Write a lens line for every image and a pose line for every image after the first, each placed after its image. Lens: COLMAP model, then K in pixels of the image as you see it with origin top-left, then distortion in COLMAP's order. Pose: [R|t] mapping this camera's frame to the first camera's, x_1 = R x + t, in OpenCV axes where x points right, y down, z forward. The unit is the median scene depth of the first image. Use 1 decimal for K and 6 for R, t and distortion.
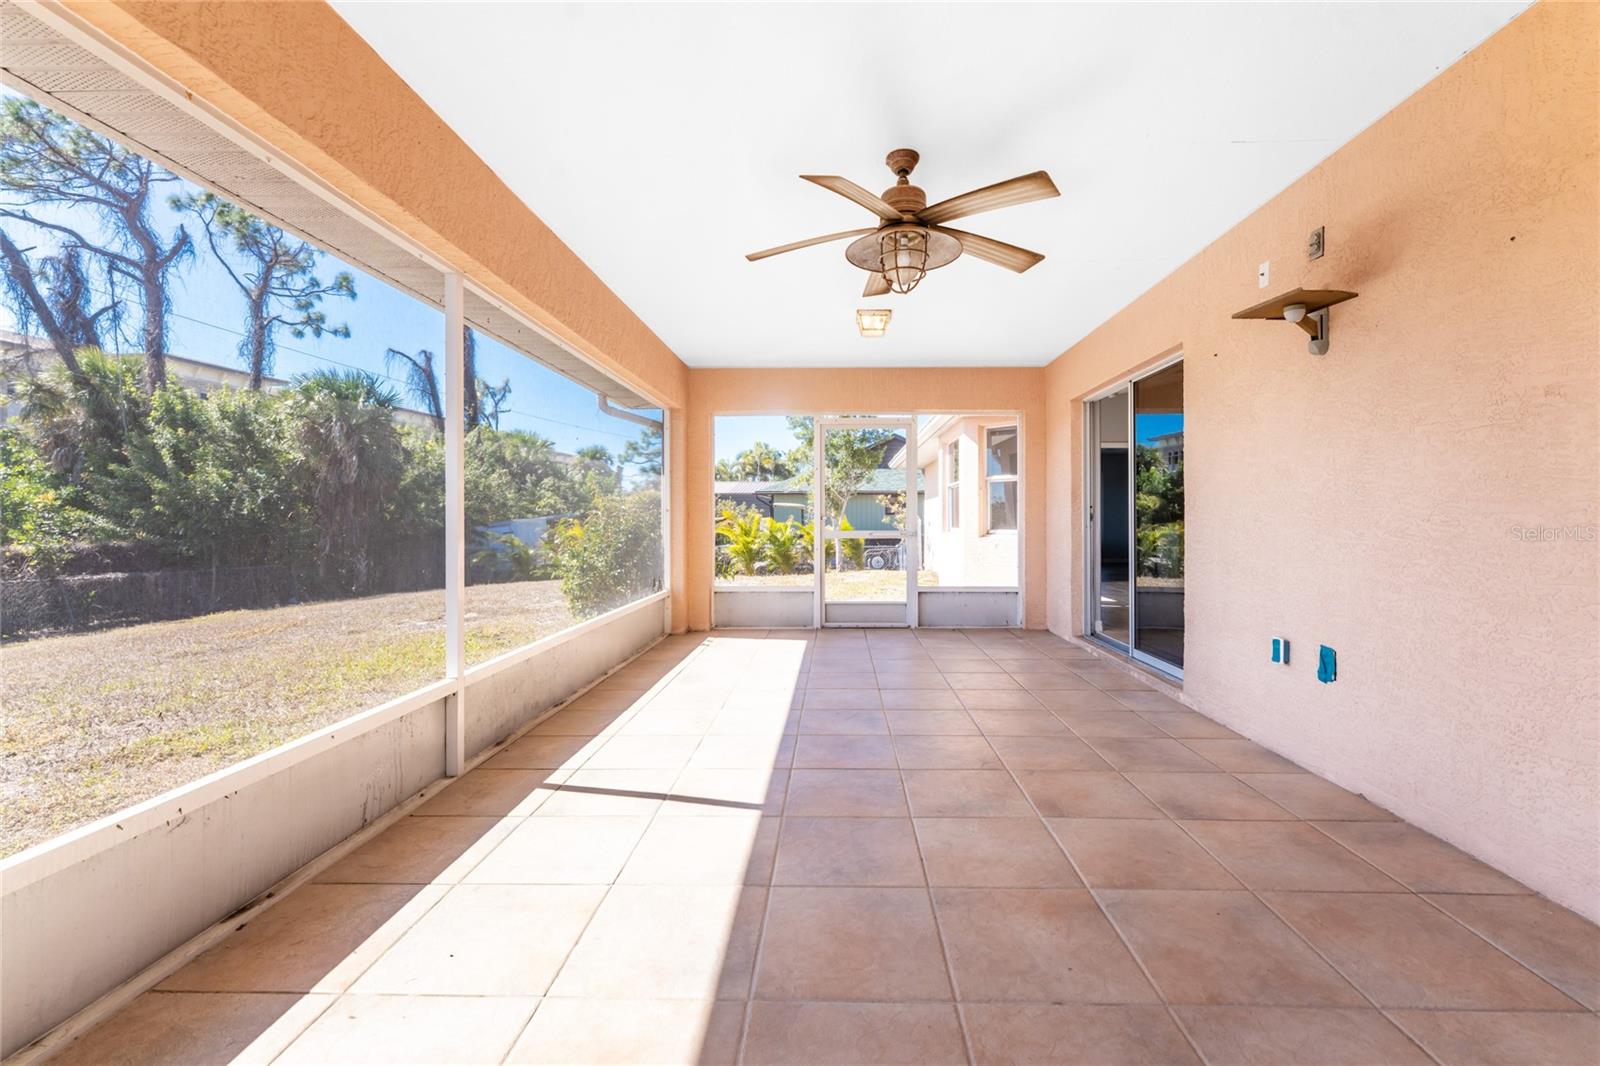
lens RADIAL K [[669.6, 0, 820.1], [0, 669.6, 531.7], [0, 0, 1]] dist [-0.000365, -0.000204]
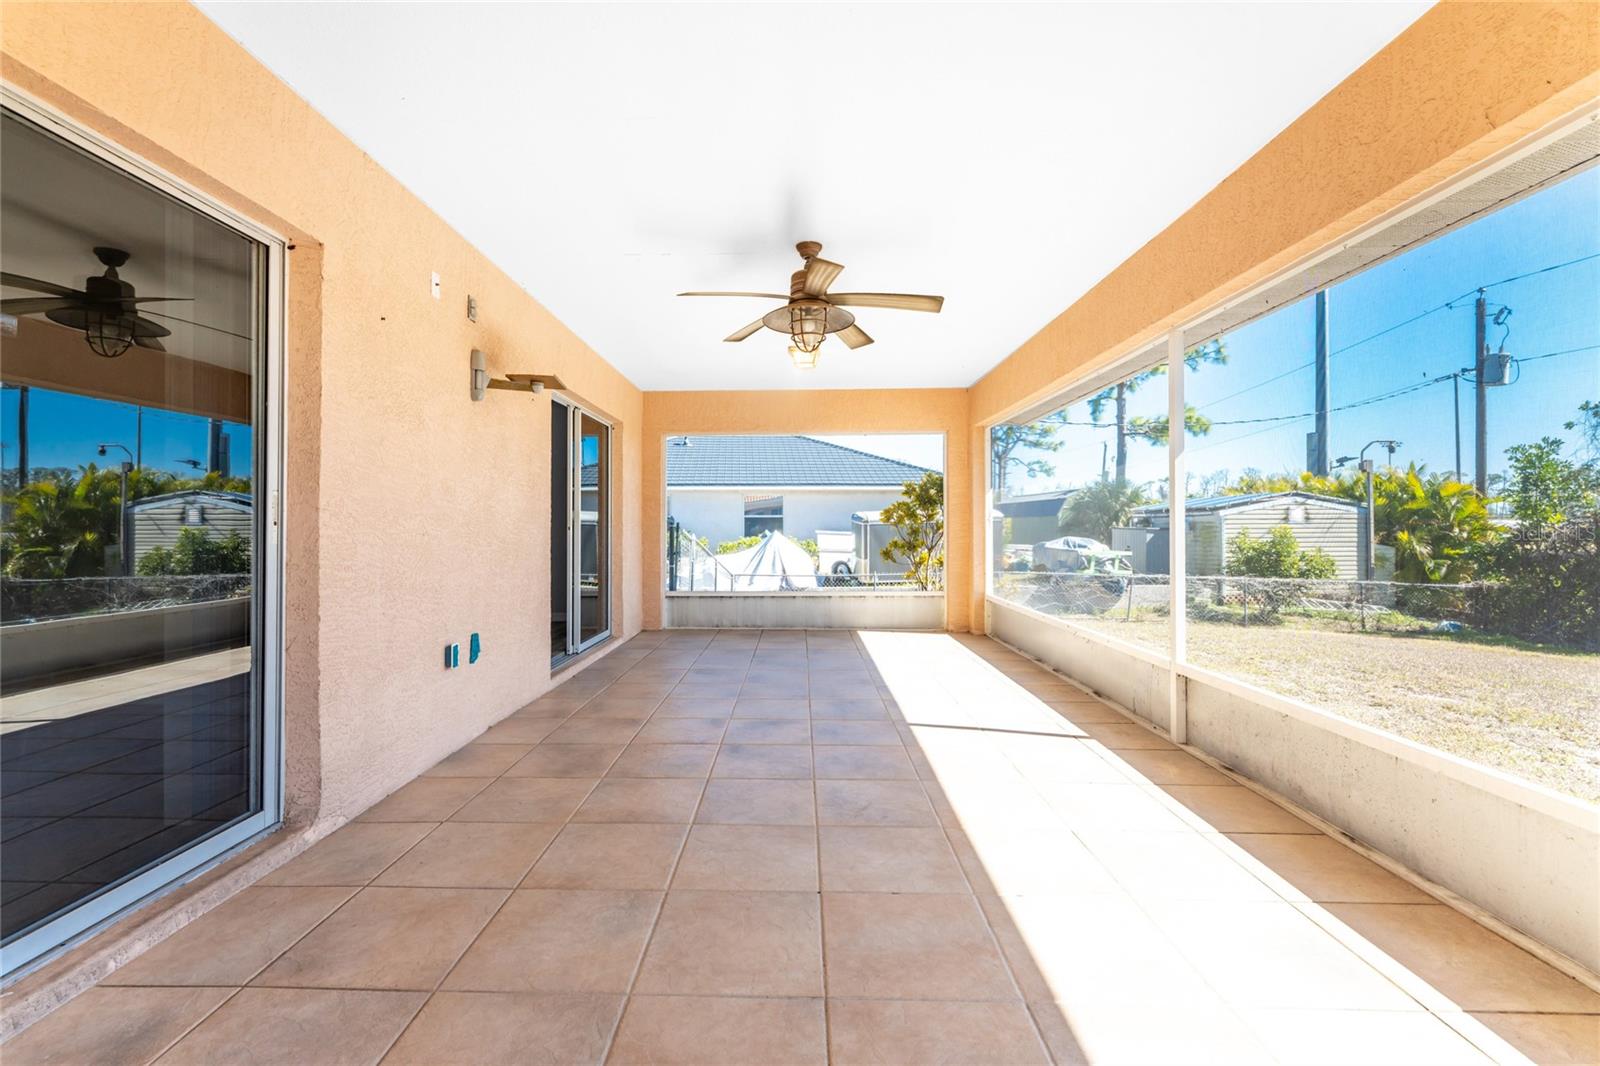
lens RADIAL K [[684.3, 0, 800.0], [0, 684.3, 533.0], [0, 0, 1]] dist [0.003441, 0.000157]
pose [[-0.999851, 0.000723, -0.017239, 0.147615], [0.000393, 0.999817, 0.019133, -0.037288], [0.017250, 0.019124, -0.999668, 2.010271]]
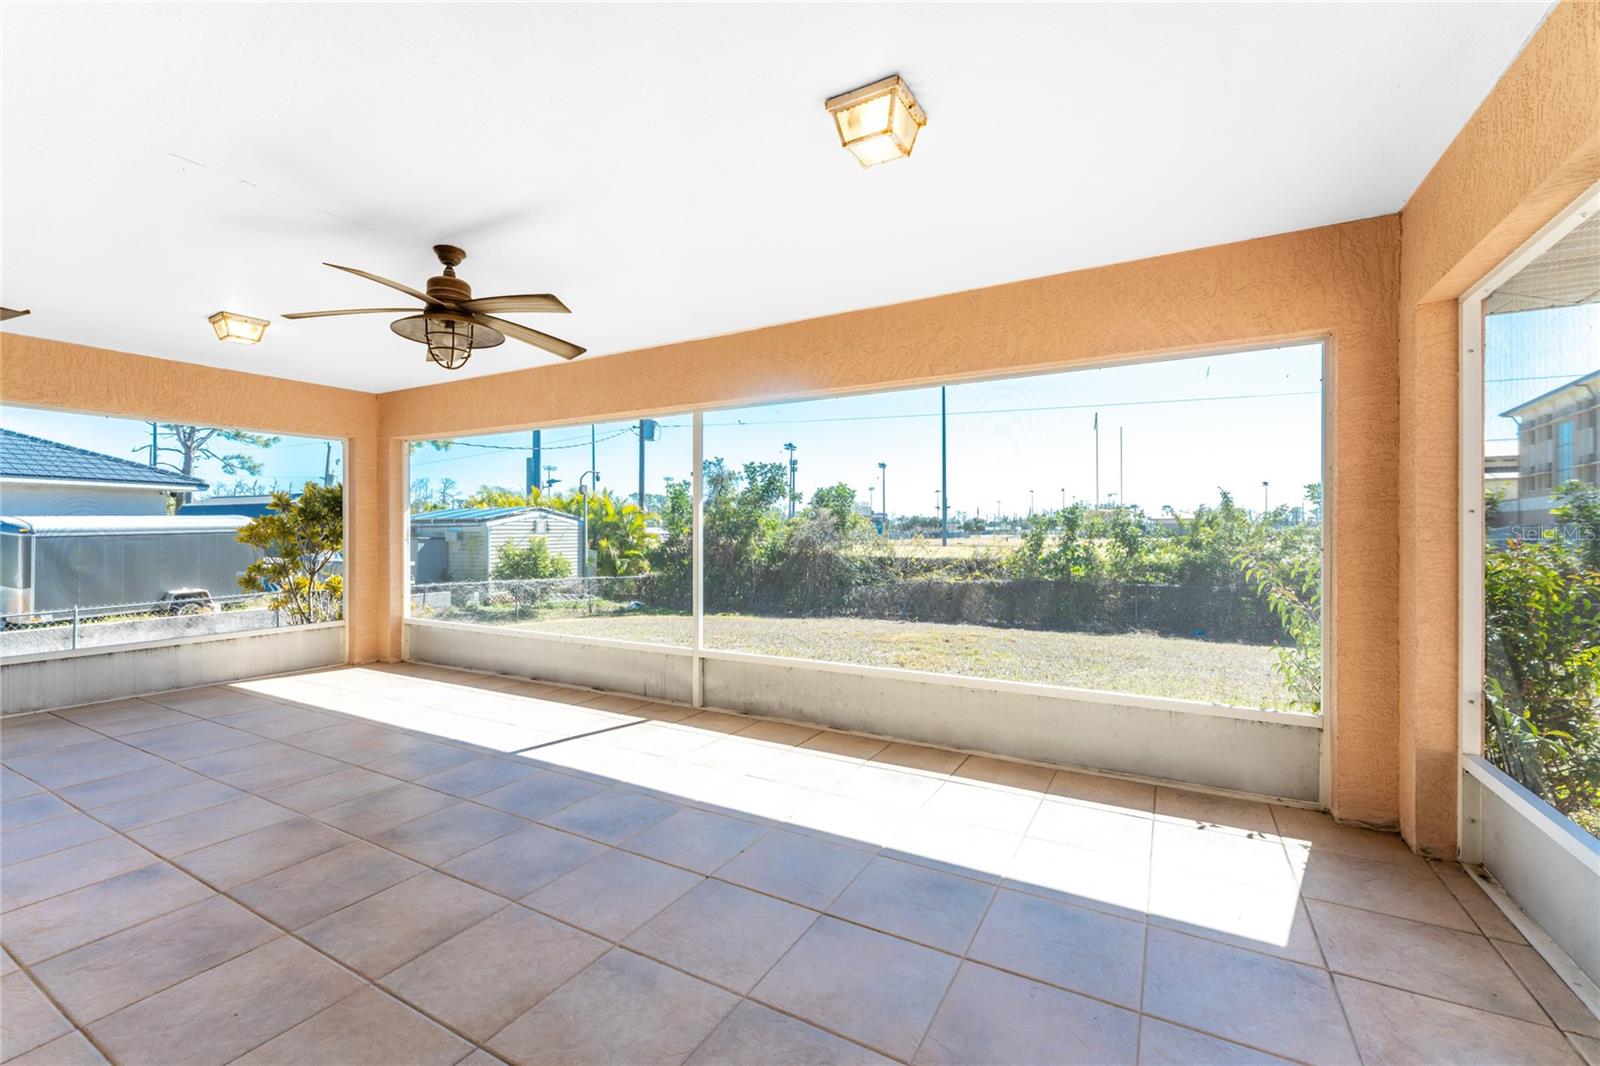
lens RADIAL K [[670.8, 0, 780.4], [0, 670.8, 534.5], [0, 0, 1]] dist [0.000764, -0.000013]
pose [[-0.478385, 0.004441, -0.878139, 0.754412], [-0.008431, 0.999918, 0.009650, -0.079809], [0.878110, 0.012021, -0.478308, 1.792643]]
